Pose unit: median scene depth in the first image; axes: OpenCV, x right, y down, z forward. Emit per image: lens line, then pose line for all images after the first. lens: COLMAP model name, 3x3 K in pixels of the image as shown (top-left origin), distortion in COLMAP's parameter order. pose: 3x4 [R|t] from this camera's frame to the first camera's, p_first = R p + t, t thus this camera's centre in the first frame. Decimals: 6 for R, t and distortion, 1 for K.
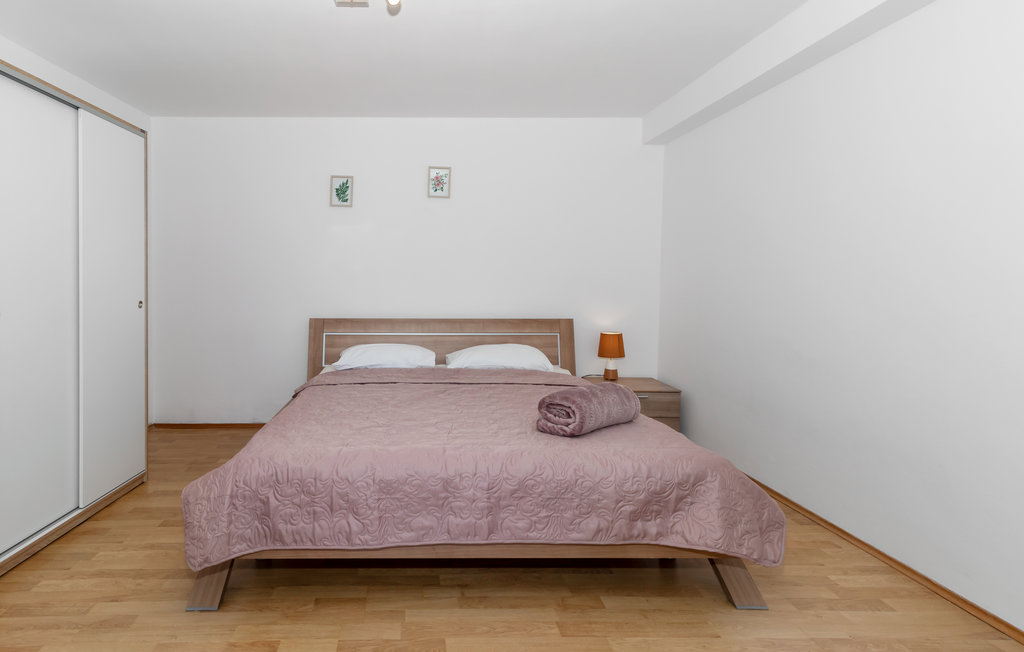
lens RADIAL K [[520.3, 0, 451.6], [0, 520.3, 282.3], [0, 0, 1]] dist [0.000192, -0.000040]
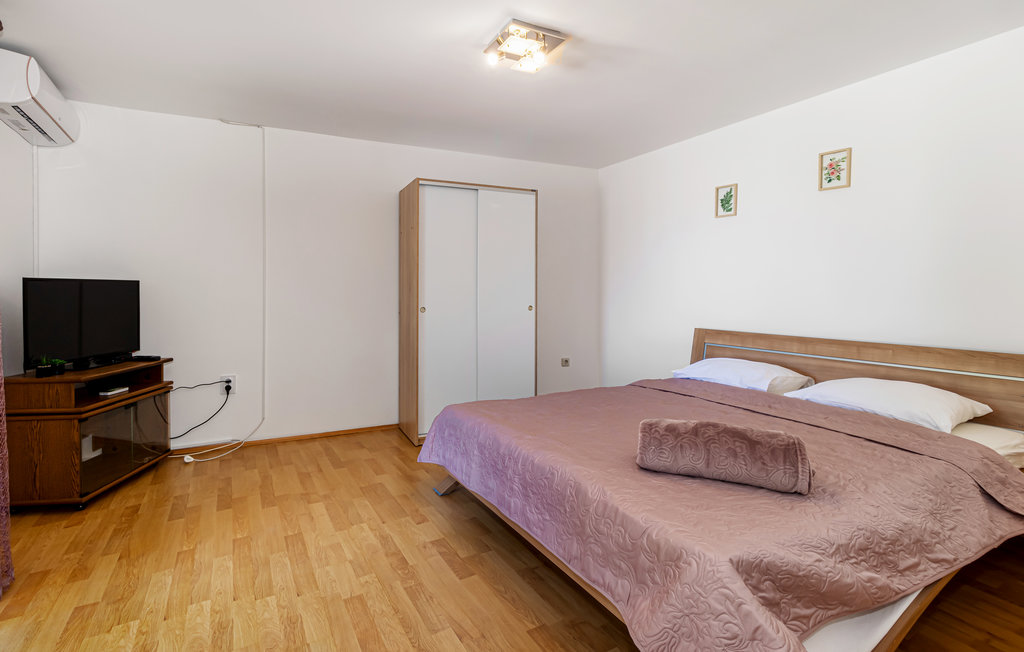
lens RADIAL K [[502.8, 0, 512.1], [0, 502.8, 289.1], [0, 0, 1]] dist [-0.000408, -0.000111]
pose [[0.458334, -0.003921, -0.888772, 0.448301], [-0.002160, 0.999982, -0.005526, -0.002306], [0.888778, 0.004452, 0.458317, 0.204726]]
